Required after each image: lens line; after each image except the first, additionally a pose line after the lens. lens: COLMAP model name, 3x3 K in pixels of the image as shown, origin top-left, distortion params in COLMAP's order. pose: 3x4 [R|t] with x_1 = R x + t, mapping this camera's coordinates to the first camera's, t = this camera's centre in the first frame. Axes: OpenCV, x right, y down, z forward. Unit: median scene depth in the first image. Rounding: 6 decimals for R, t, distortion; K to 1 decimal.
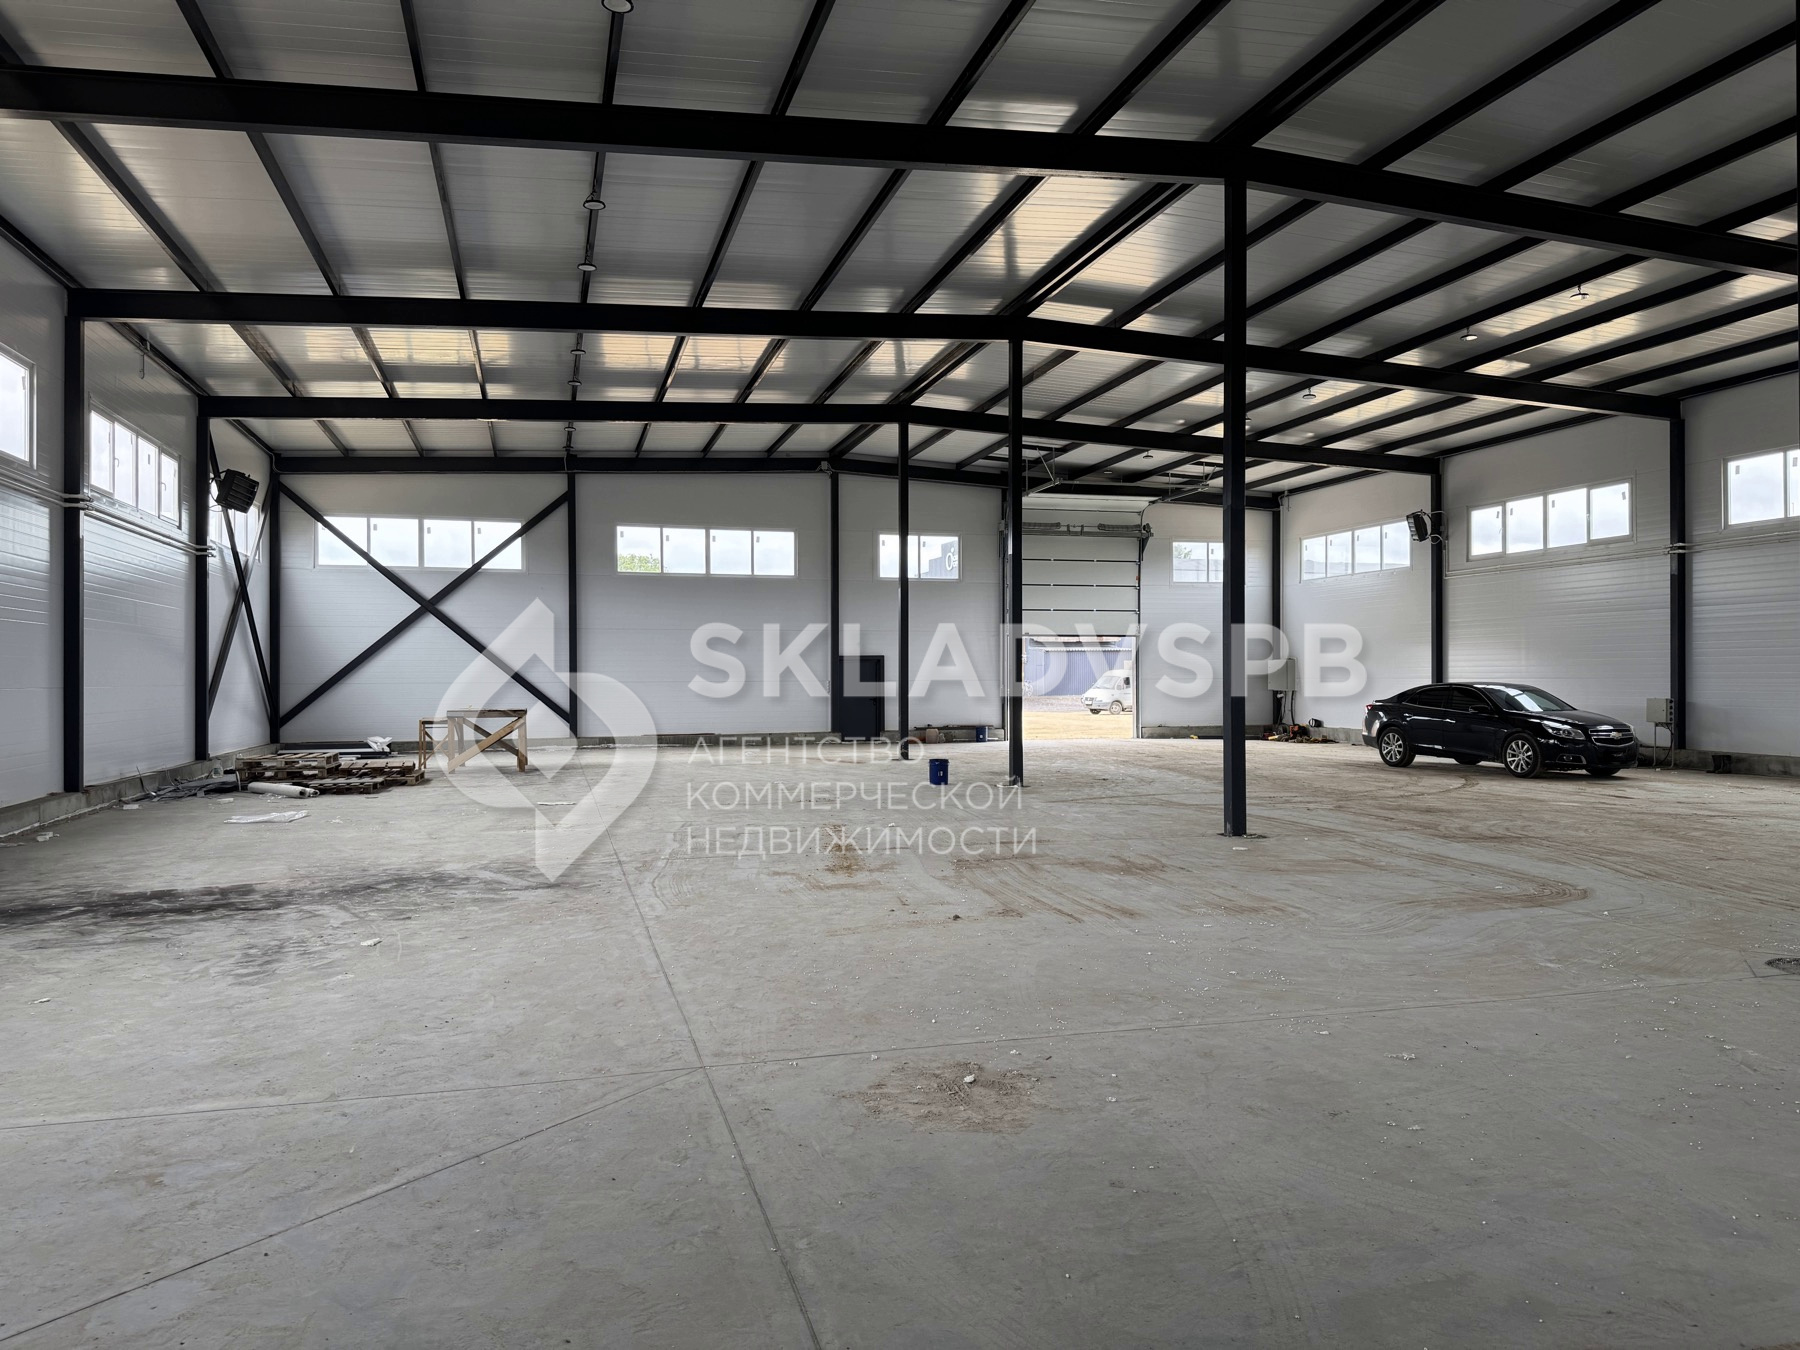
lens RADIAL K [[1263.0, 0, 907.8], [0, 1263.0, 676.2], [0, 0, 1]] dist [0.121226, -0.187960]
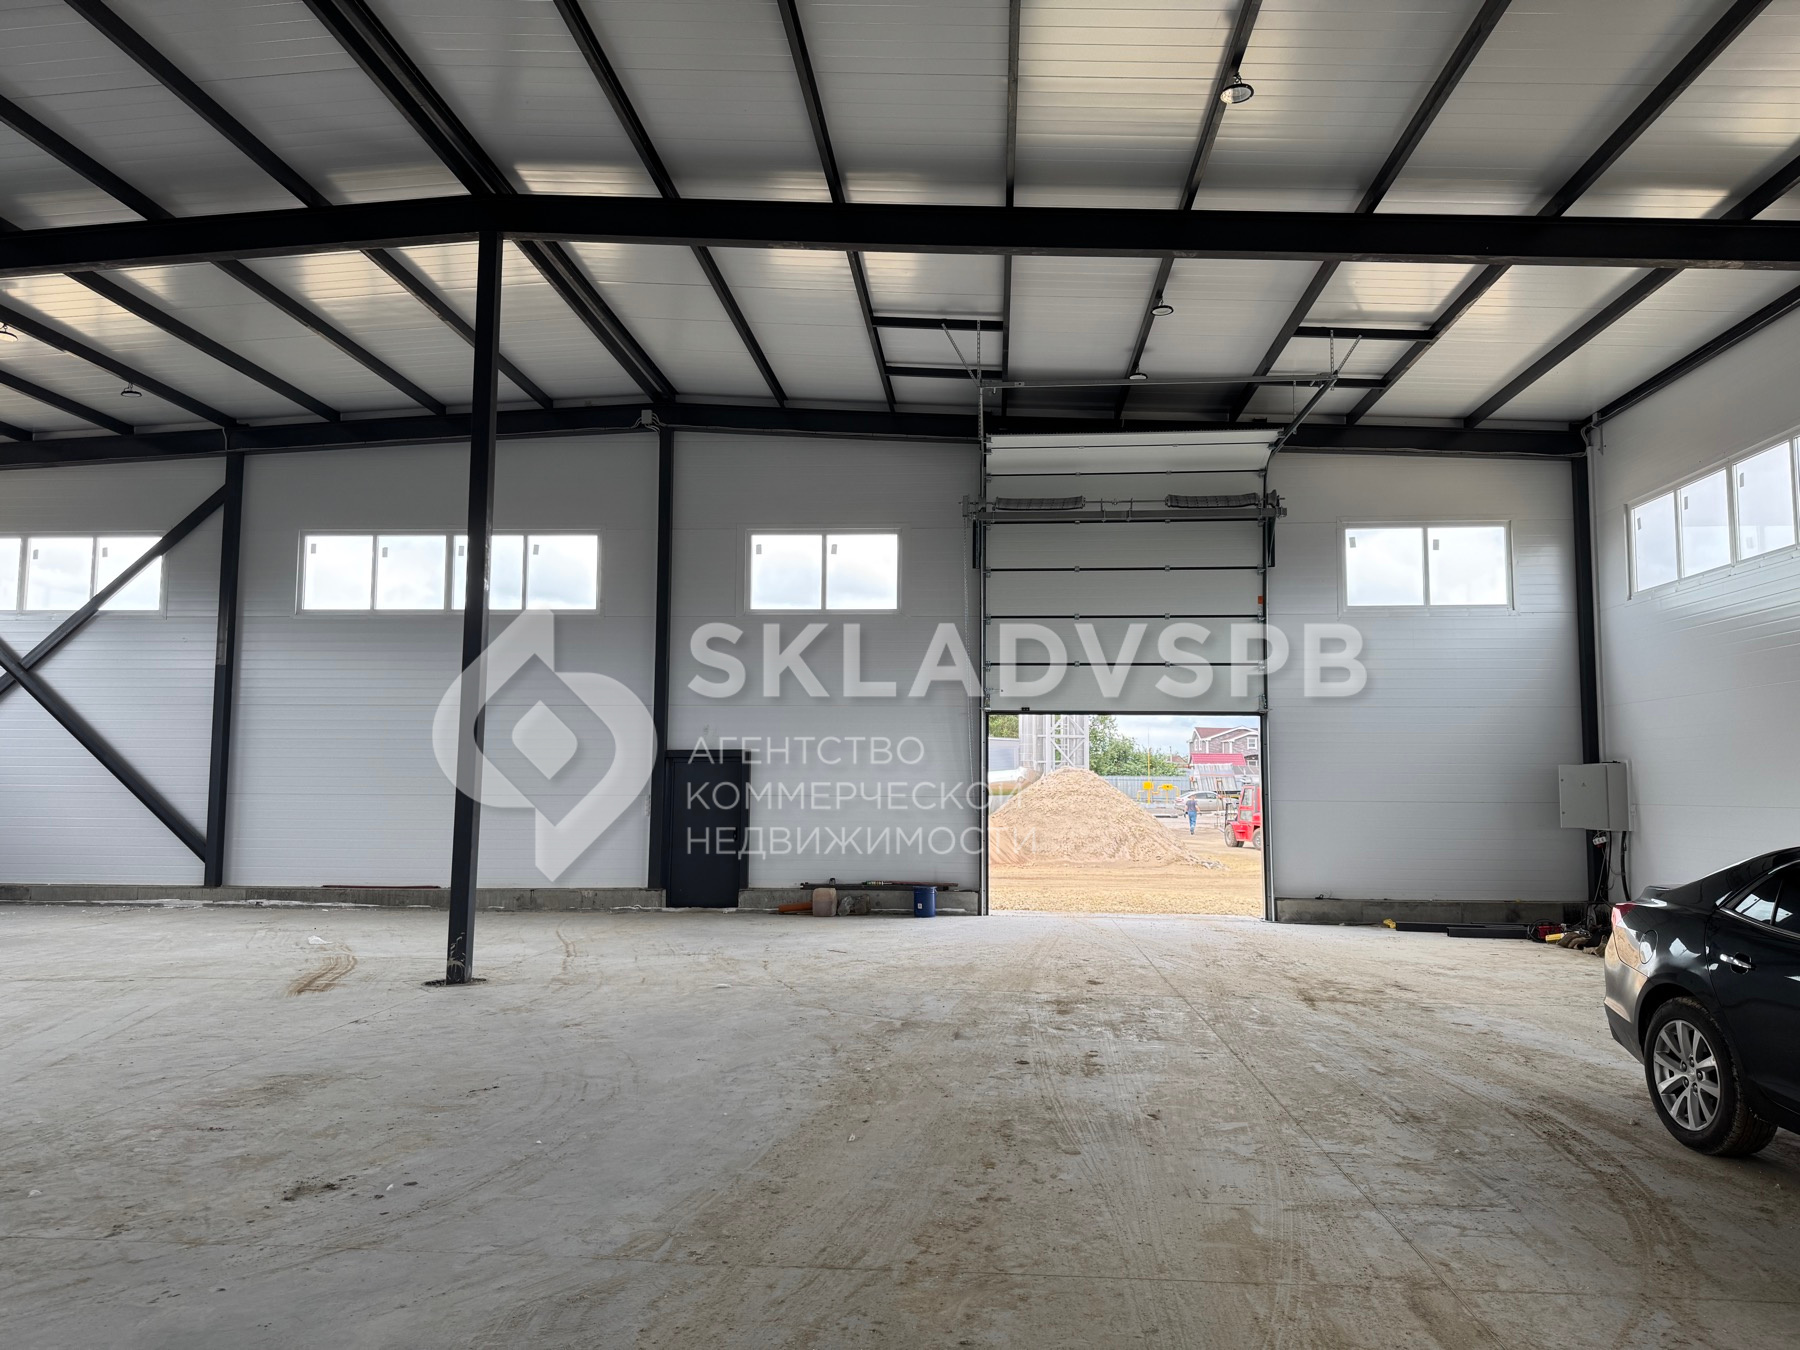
lens RADIAL K [[1263.0, 0, 907.8], [0, 1263.0, 676.2], [0, 0, 1]] dist [0.121226, -0.187960]
pose [[0.938405, -0.018666, -0.345033, 0.254184], [-0.011727, 0.996244, -0.085789, -0.001935], [0.345338, 0.084551, 0.934662, 0.540015]]
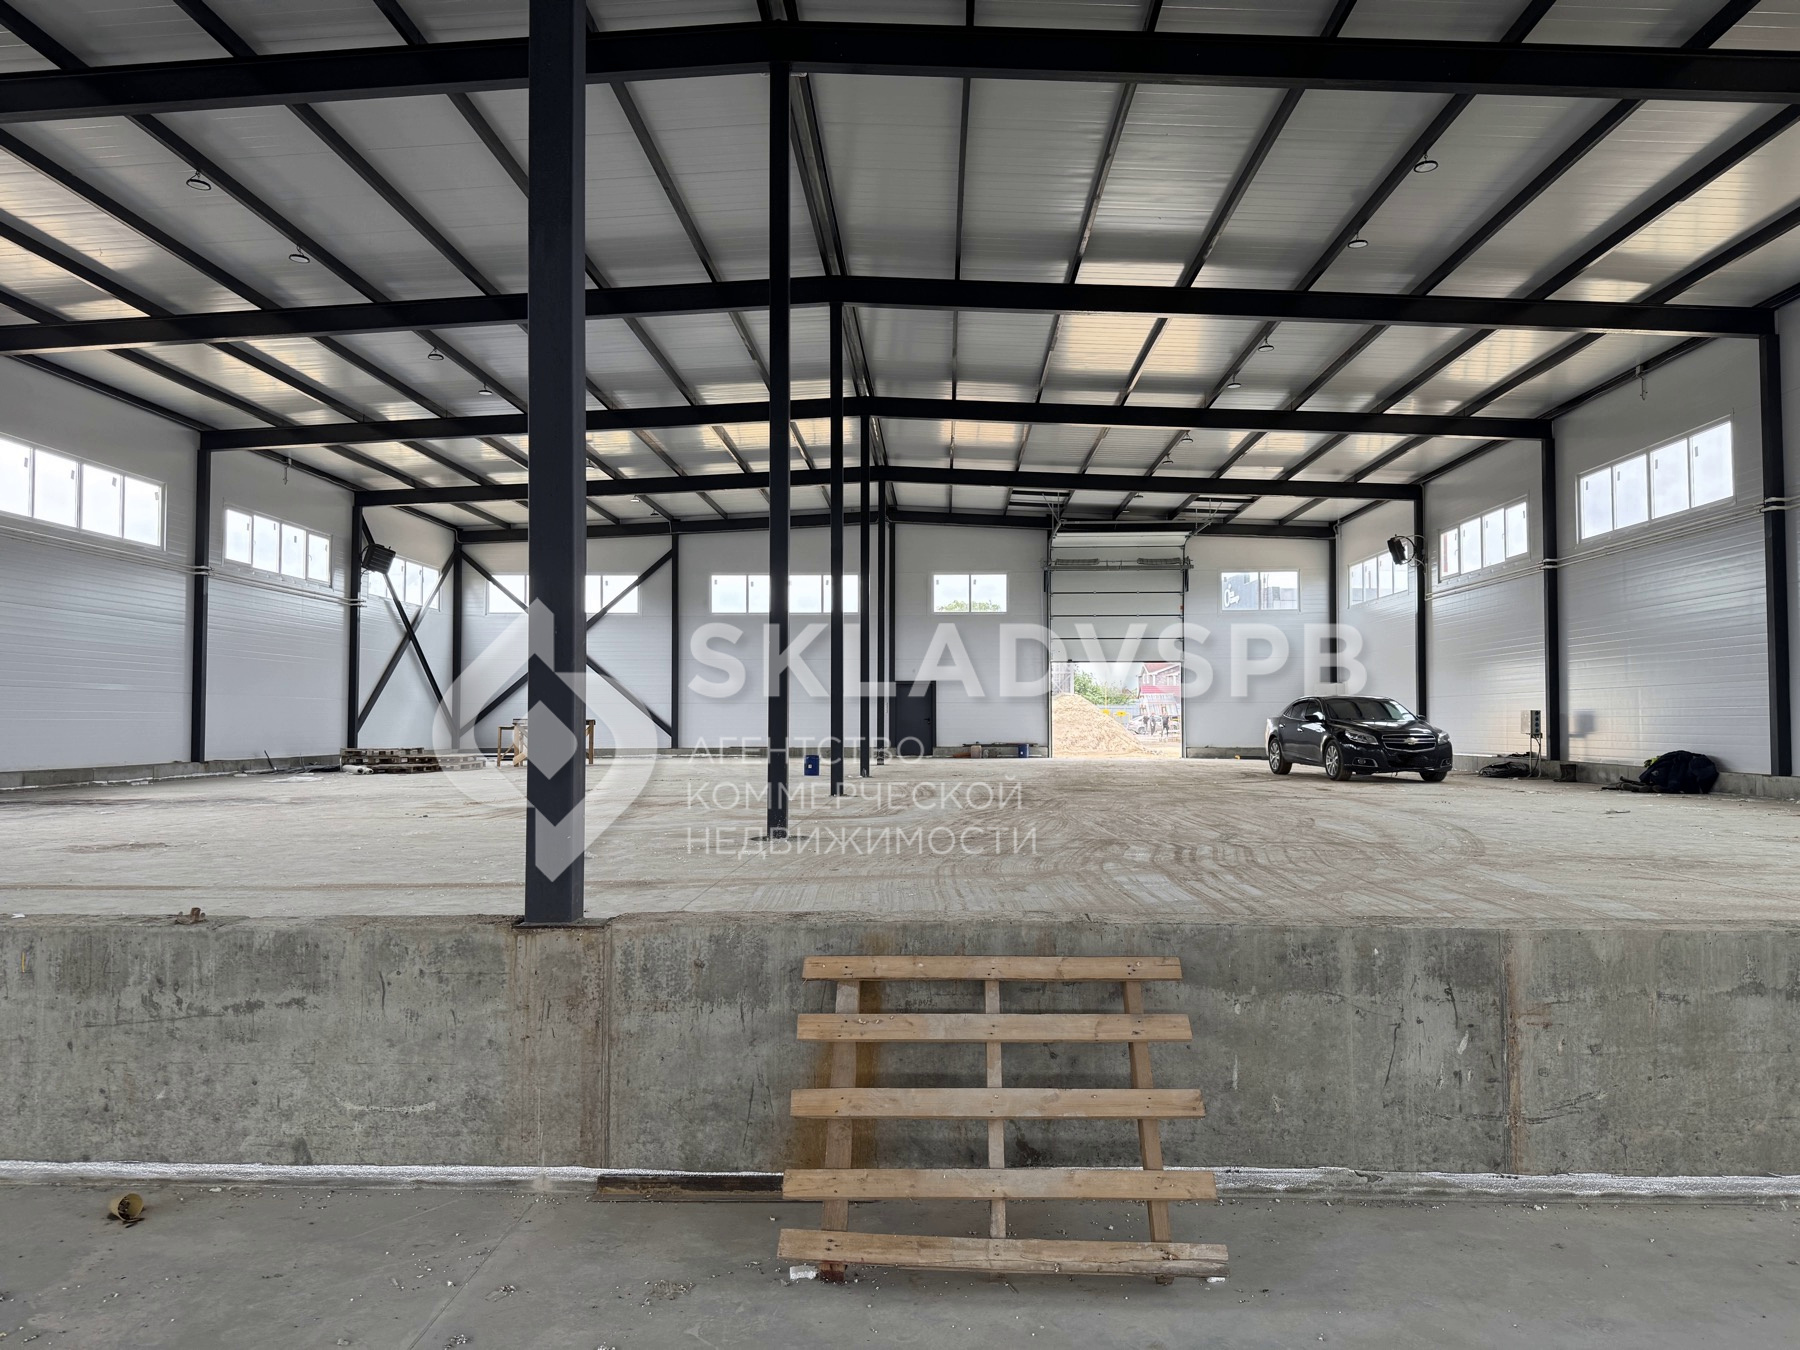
lens RADIAL K [[1254.2, 0, 900.0], [0, 1254.2, 675.0], [0, 0, 1]] dist [0.105954, -0.108854]
pose [[0.949152, -0.008235, -0.314712, 0.328167], [-0.003557, 0.999313, -0.036878, 0.021821], [0.314799, 0.036123, 0.948471, -0.088288]]
